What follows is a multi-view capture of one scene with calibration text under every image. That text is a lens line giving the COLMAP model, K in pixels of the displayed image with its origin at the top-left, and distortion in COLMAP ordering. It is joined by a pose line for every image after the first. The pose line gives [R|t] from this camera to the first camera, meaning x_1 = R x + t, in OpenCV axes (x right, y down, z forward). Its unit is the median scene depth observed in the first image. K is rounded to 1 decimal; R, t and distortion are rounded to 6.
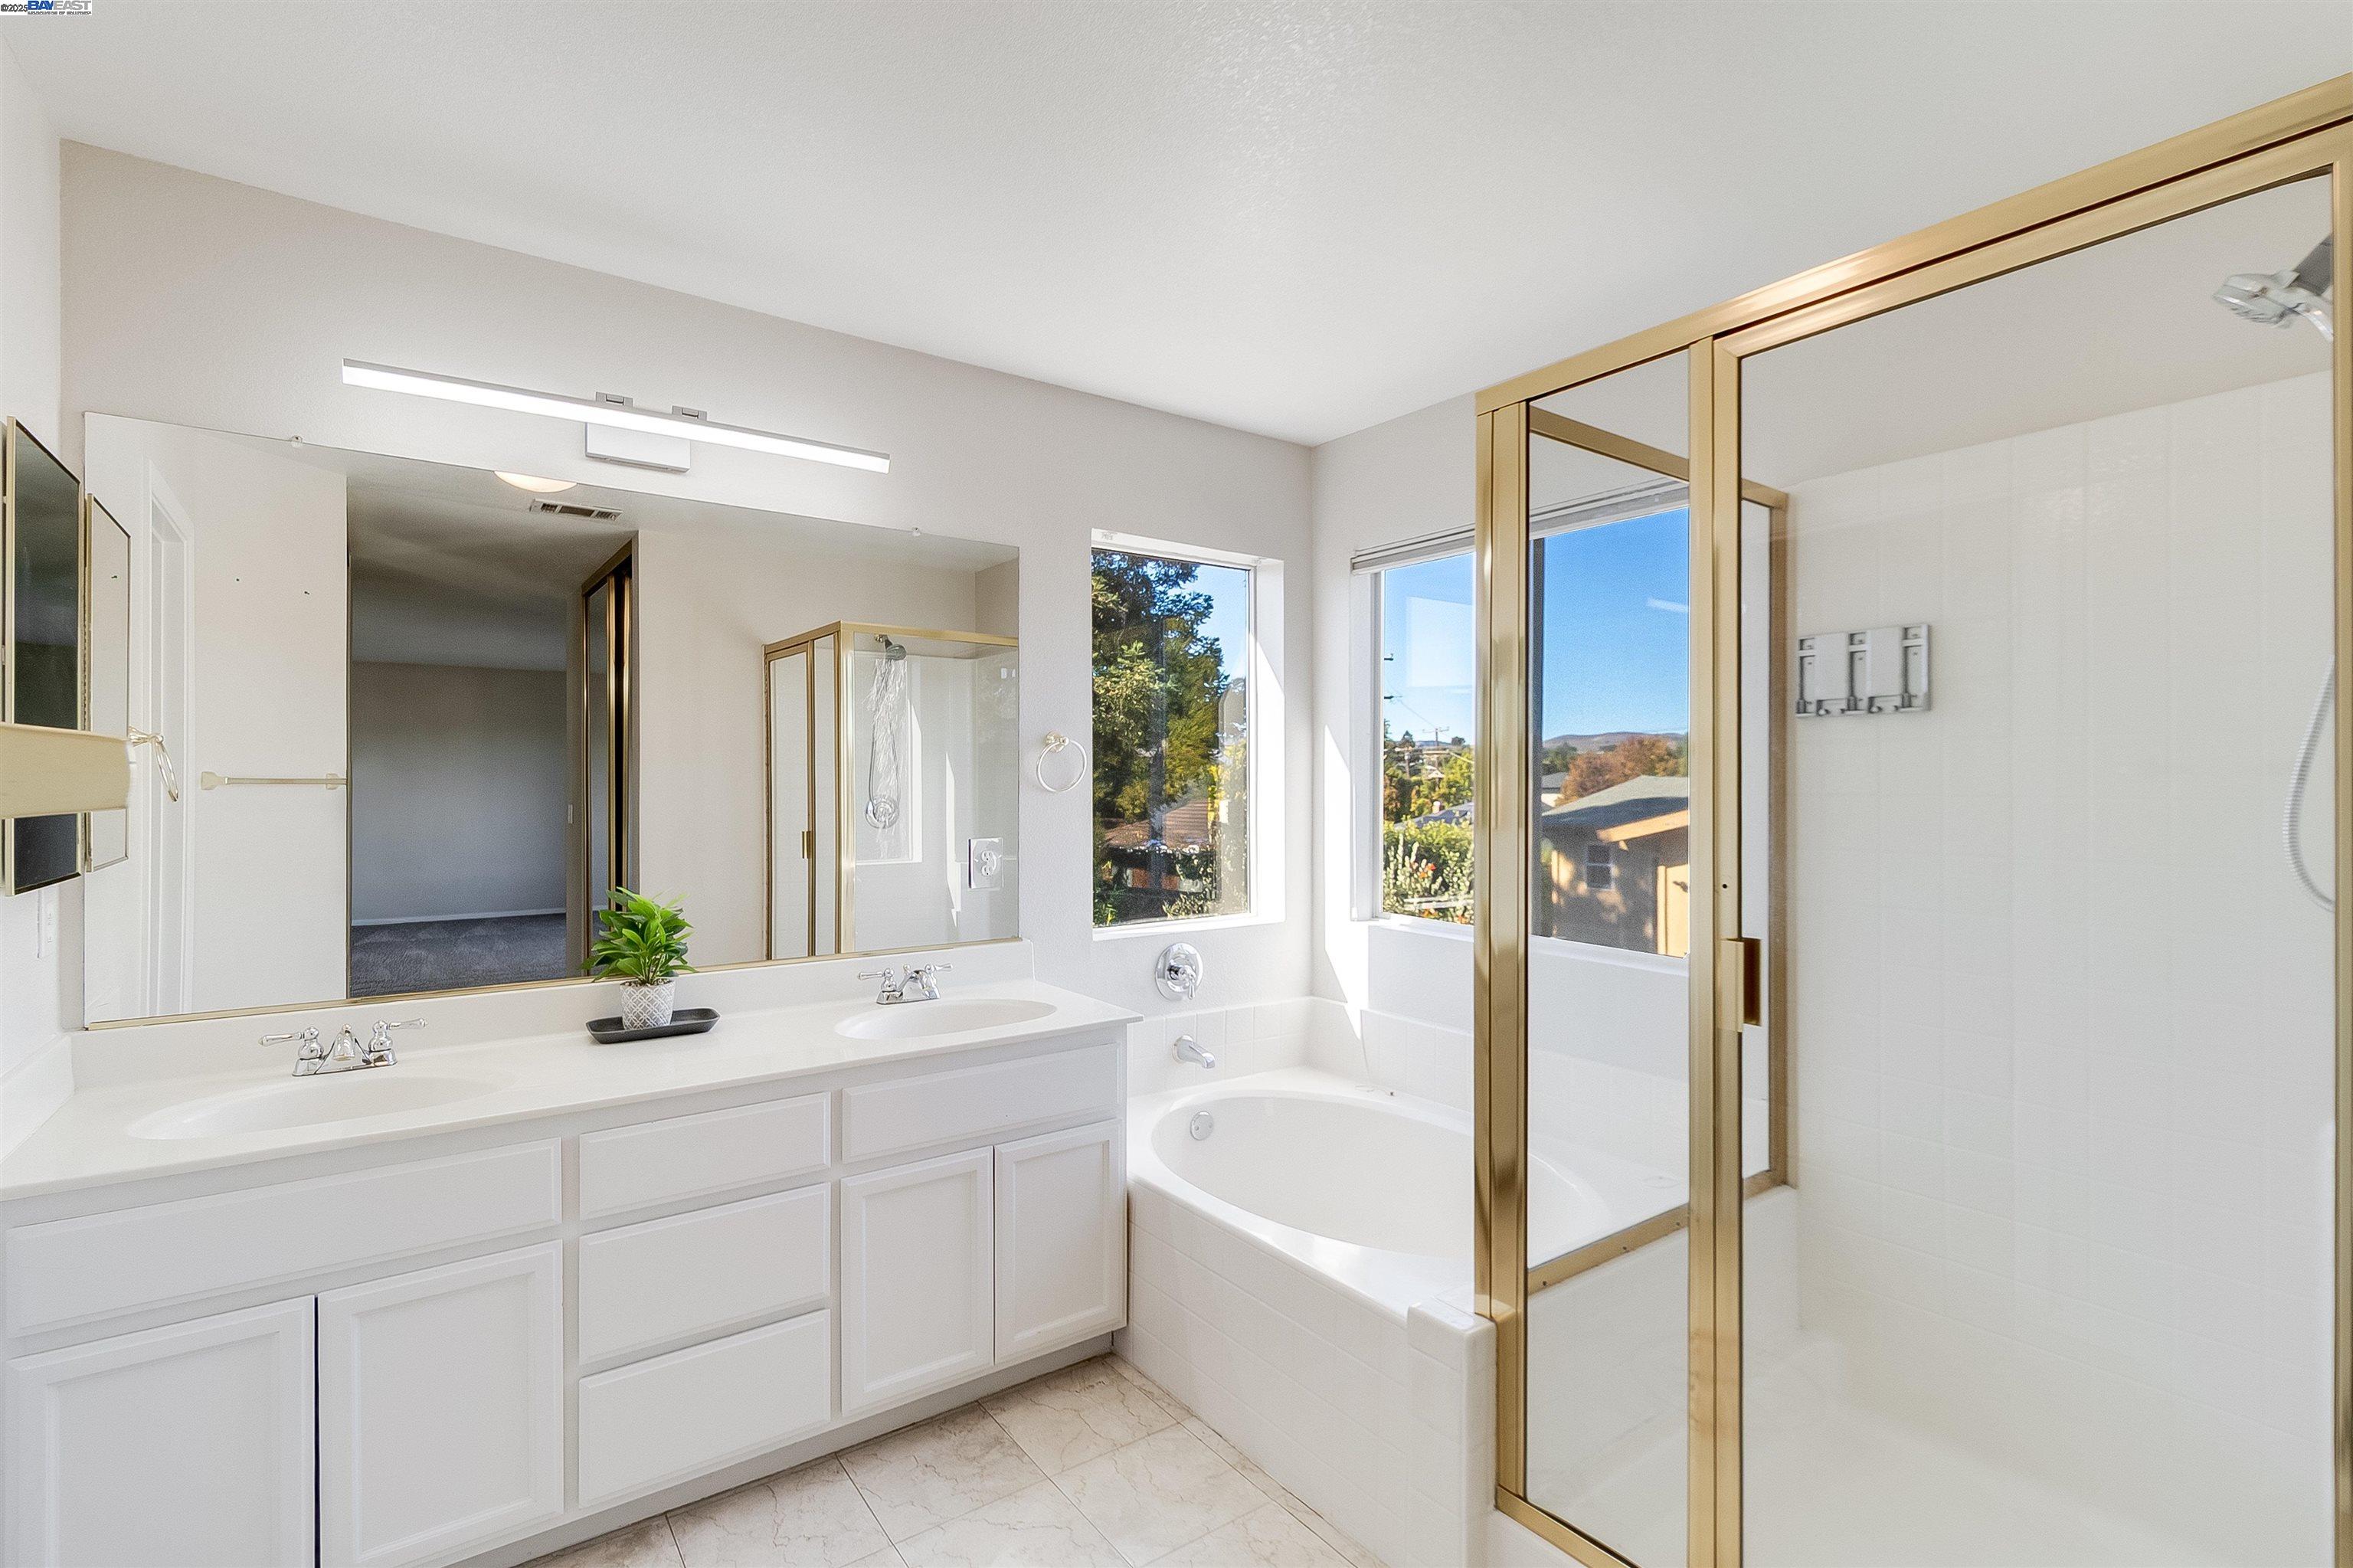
lens RADIAL K [[1096.7, 0, 1186.3], [0, 1096.7, 776.9], [0, 0, 1]] dist [0.000141, -0.000160]
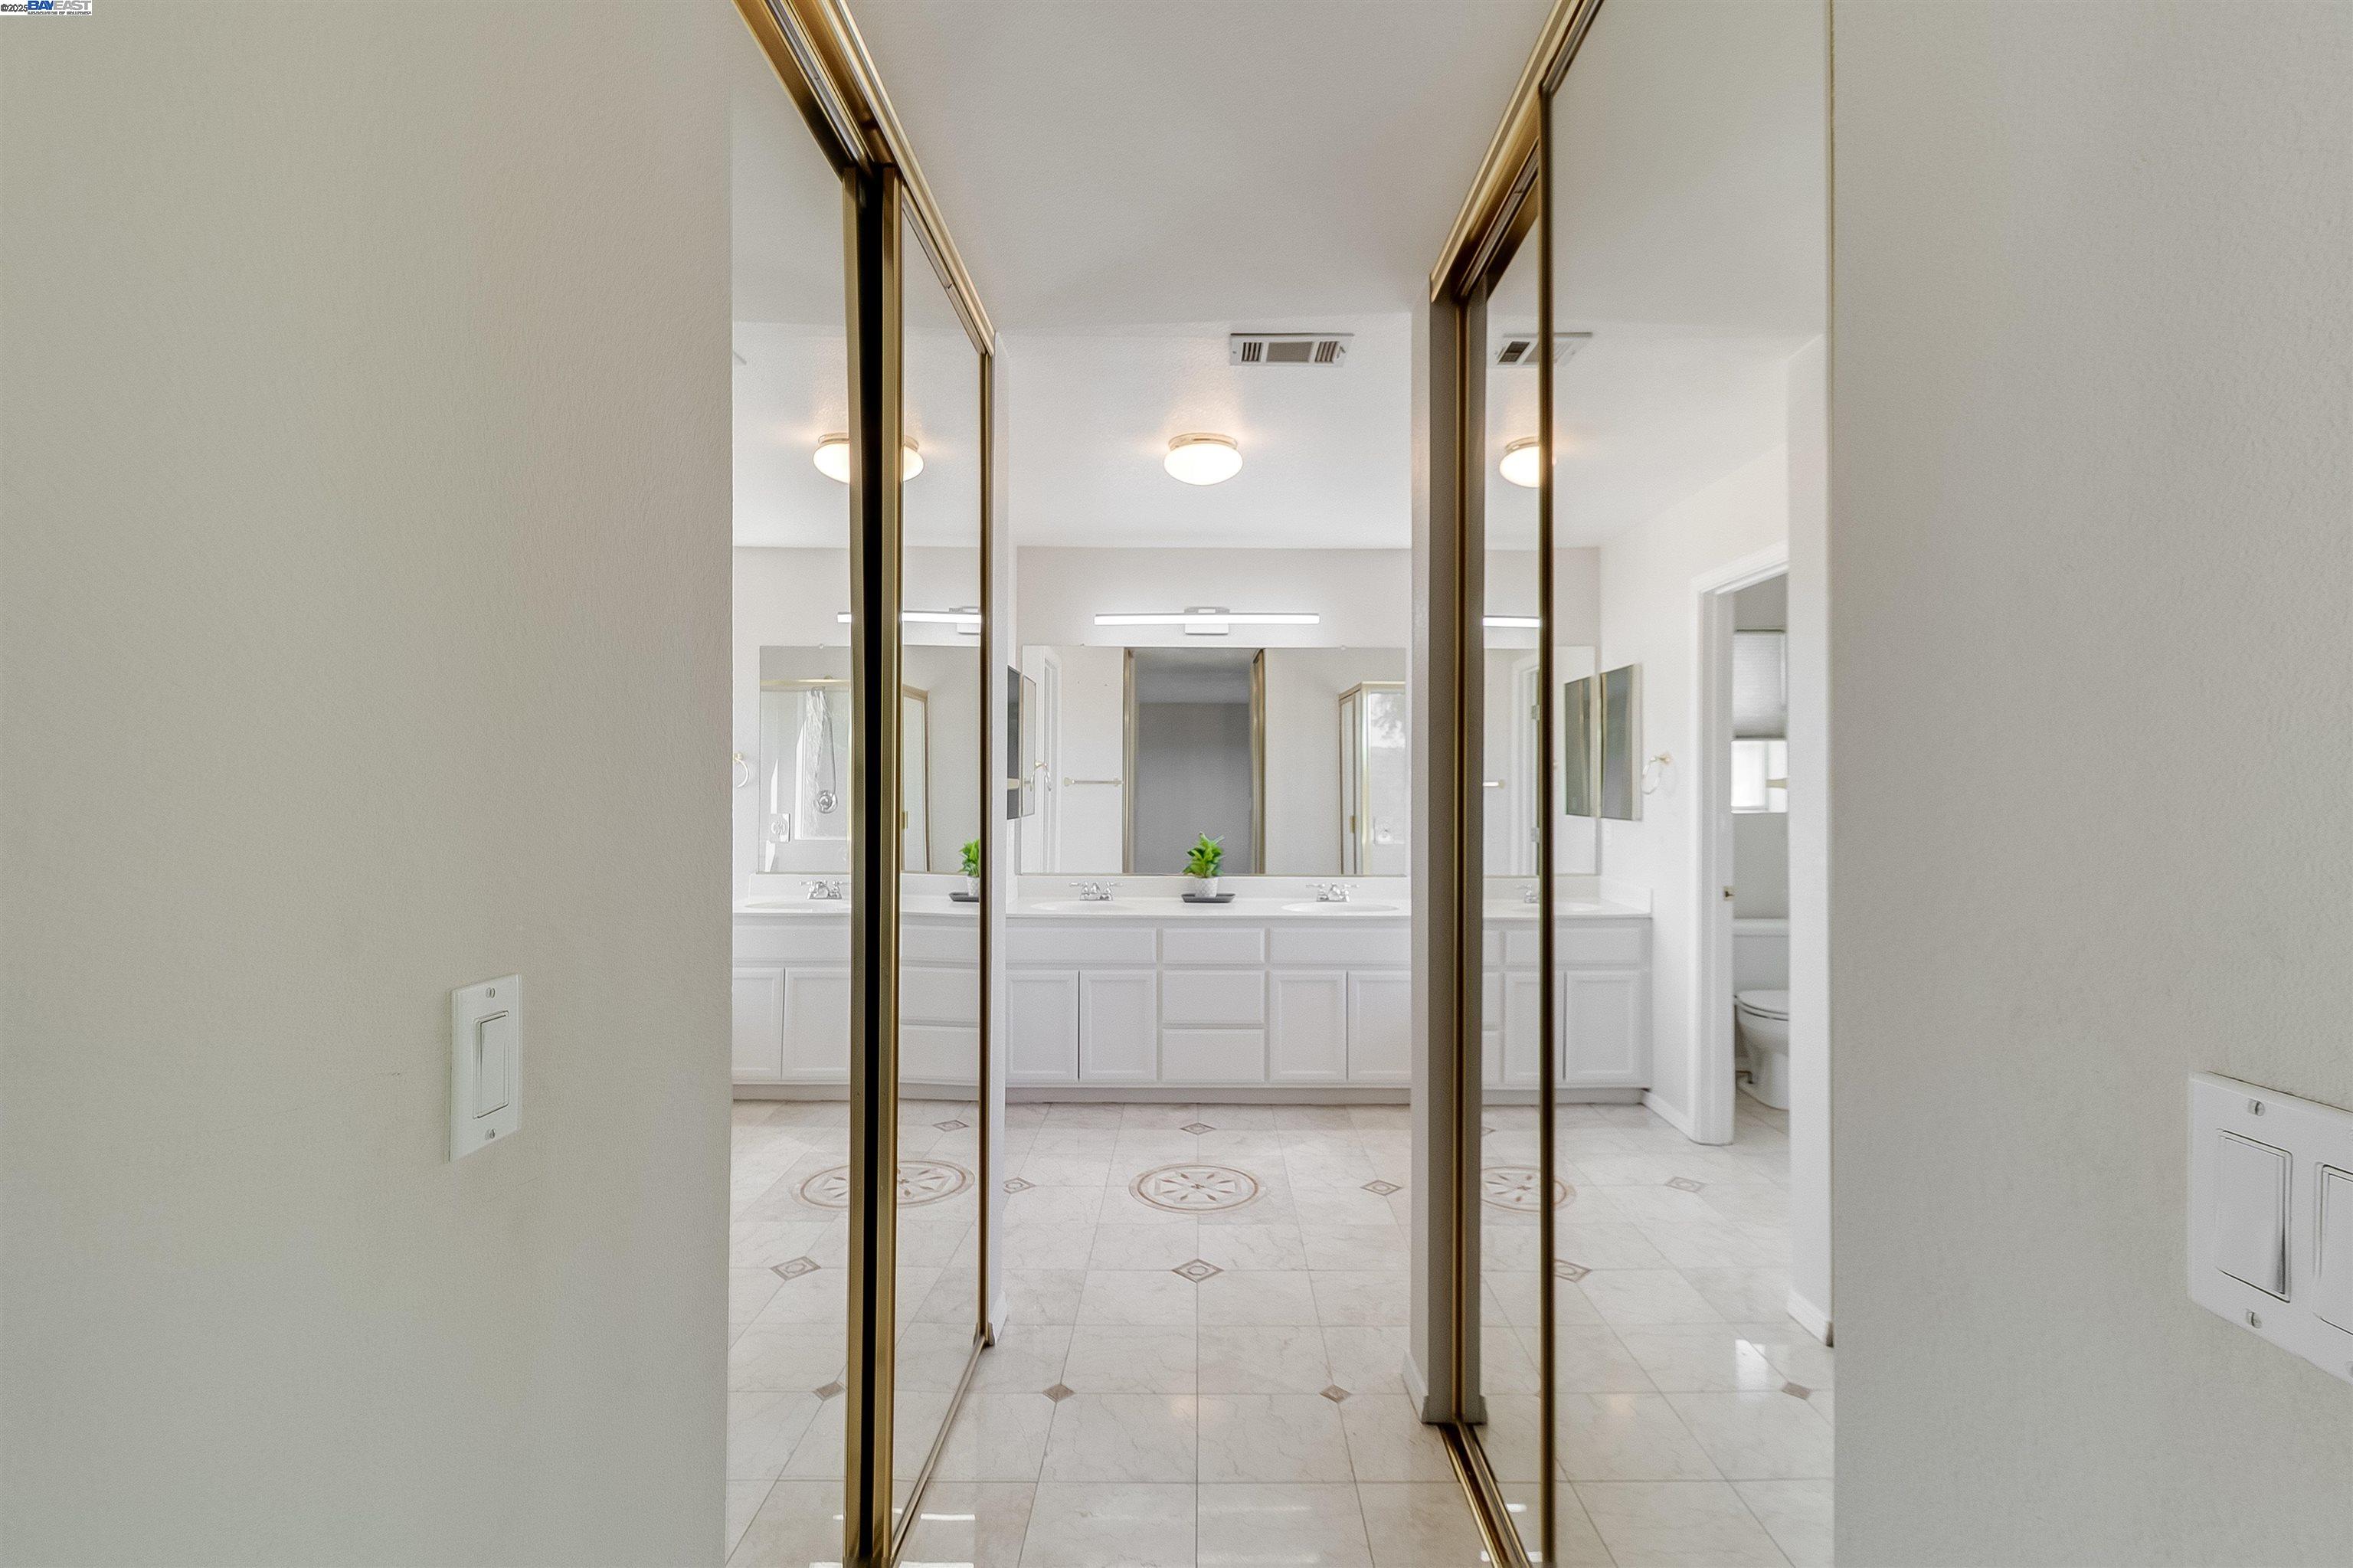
lens RADIAL K [[1033.4, 0, 1146.3], [0, 1033.4, 776.4], [0, 0, 1]] dist [-0.000252, -0.000031]
pose [[0.779527, 0.001445, -0.626367, 0.510210], [-0.002320, 0.999997, -0.000581, -0.006756], [0.626364, 0.001906, 0.779528, -0.485771]]
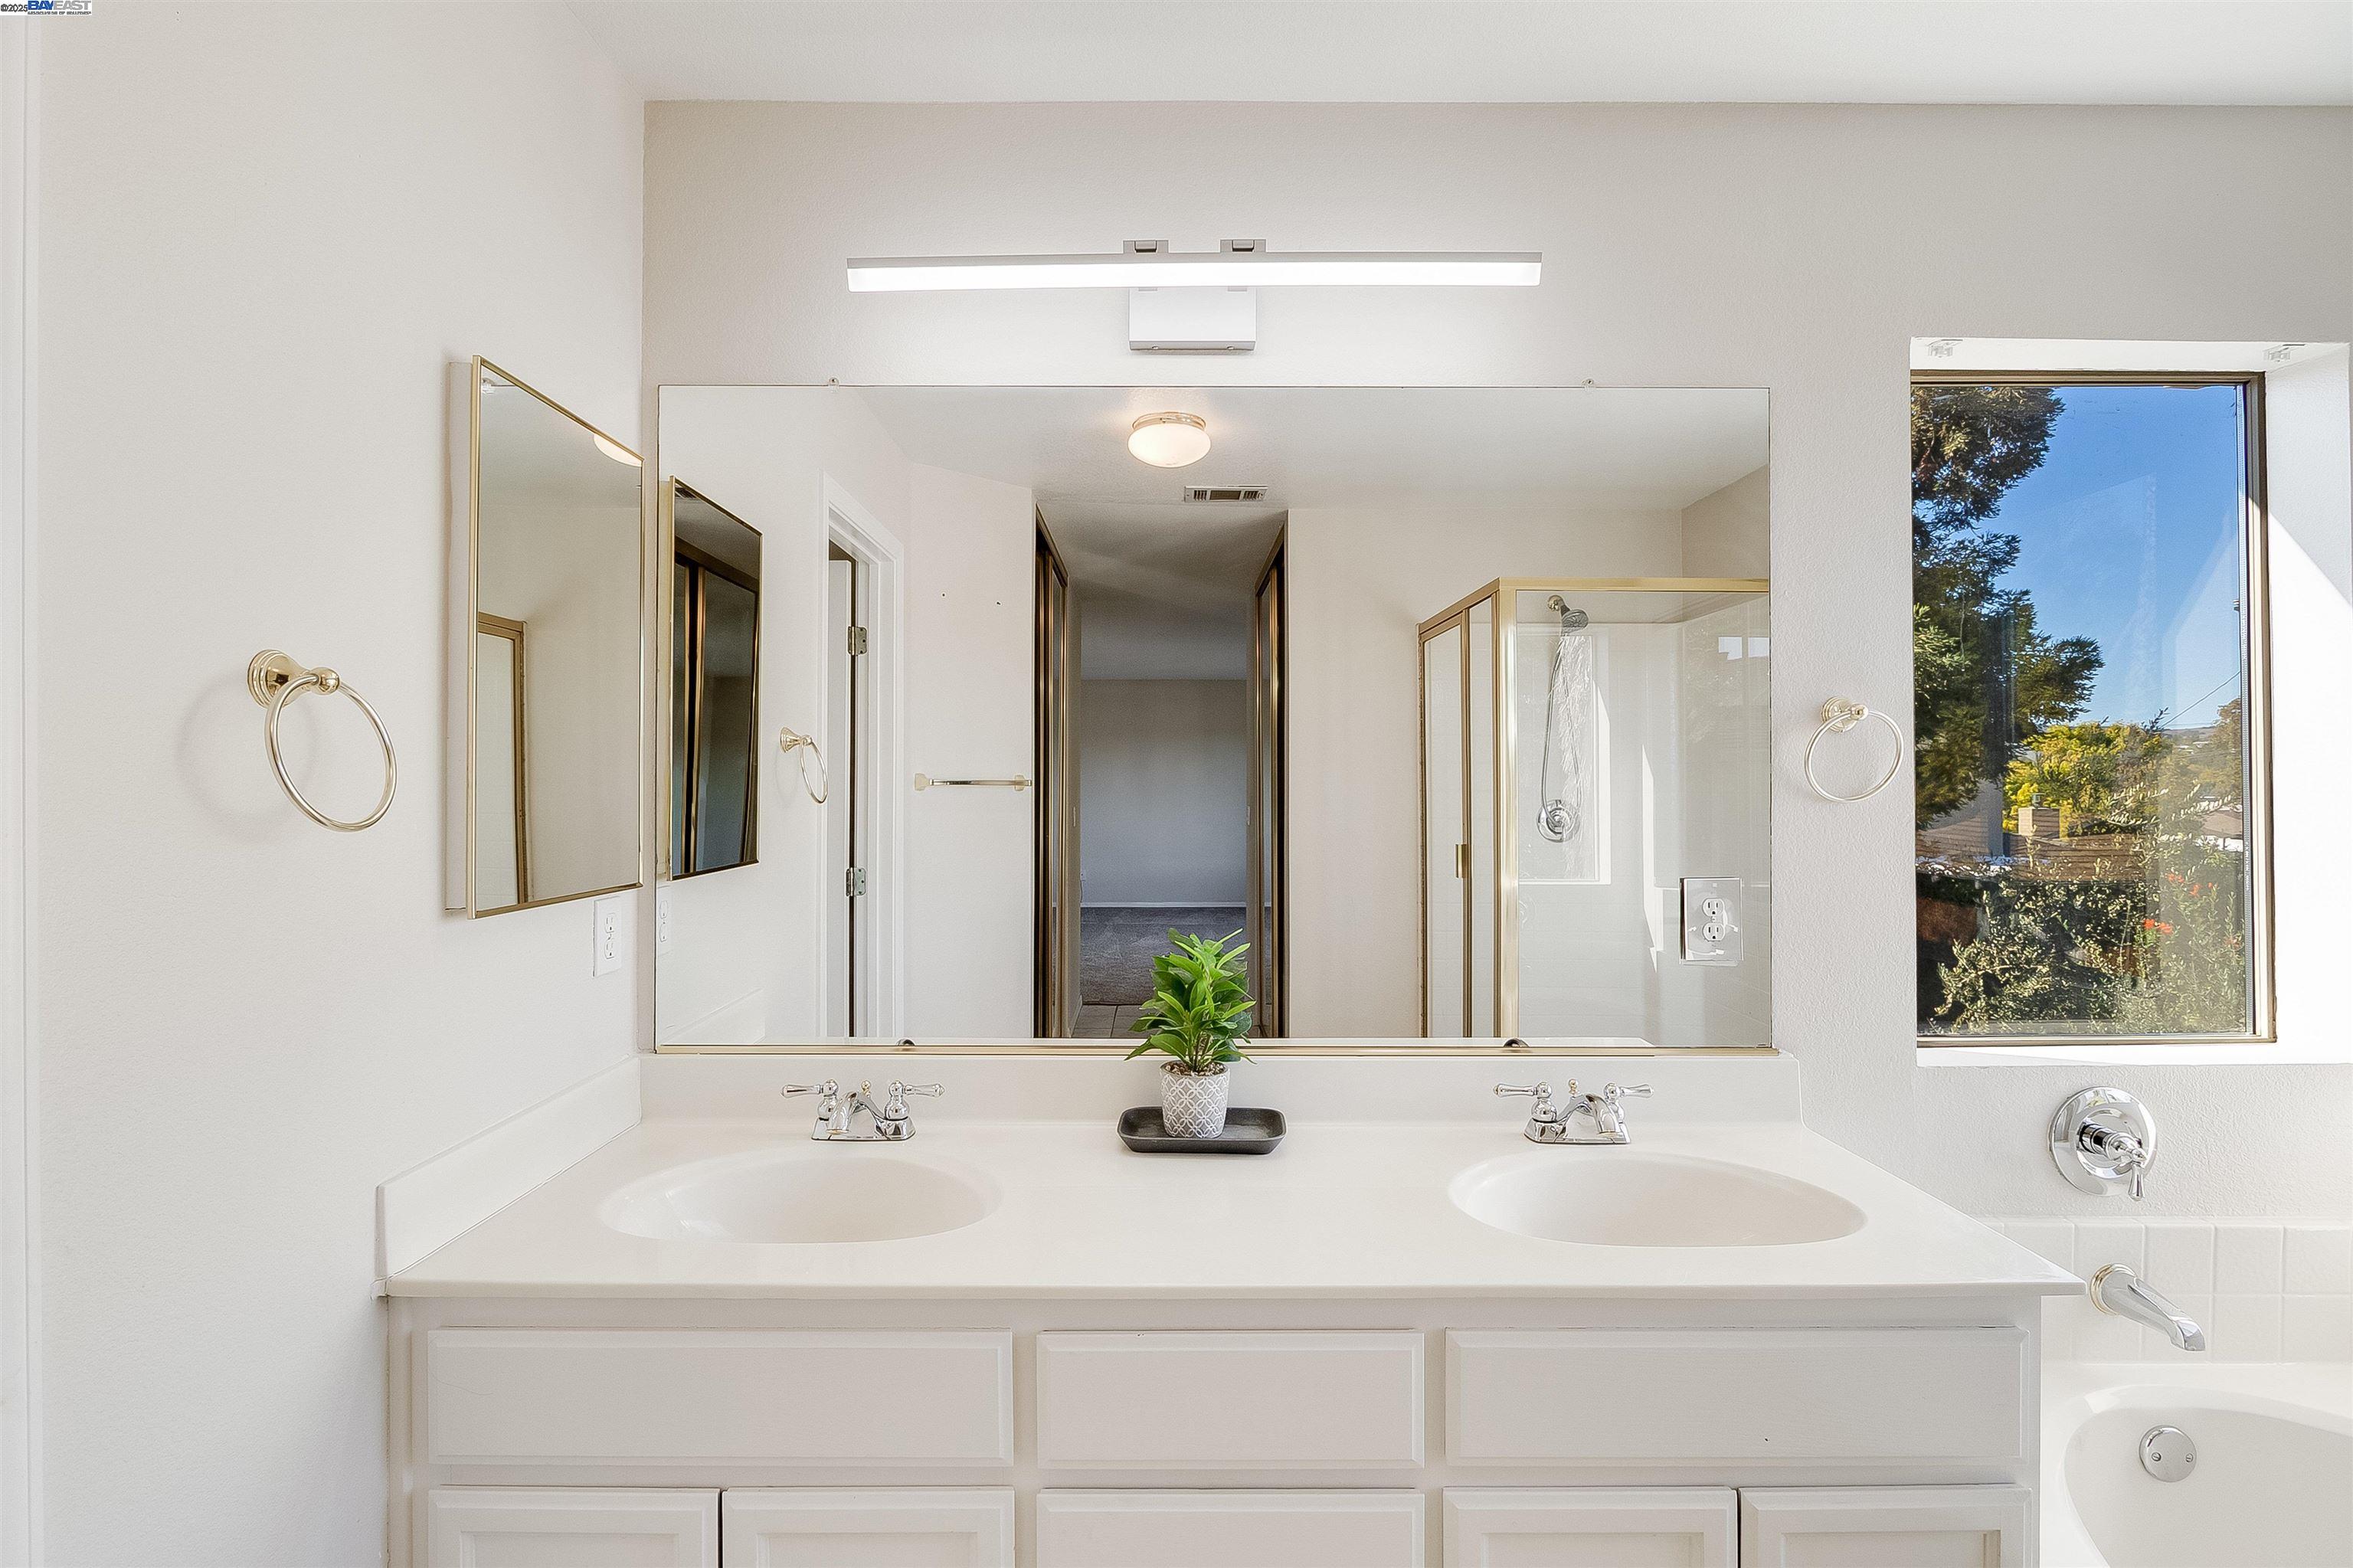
lens RADIAL K [[1096.7, 0, 1186.3], [0, 1096.7, 776.9], [0, 0, 1]] dist [0.000141, -0.000160]
pose [[0.818852, -0.002950, -0.573997, -0.066065], [0.002458, 0.999996, -0.001633, 0.000741], [0.574000, -0.000074, 0.818856, 0.309866]]
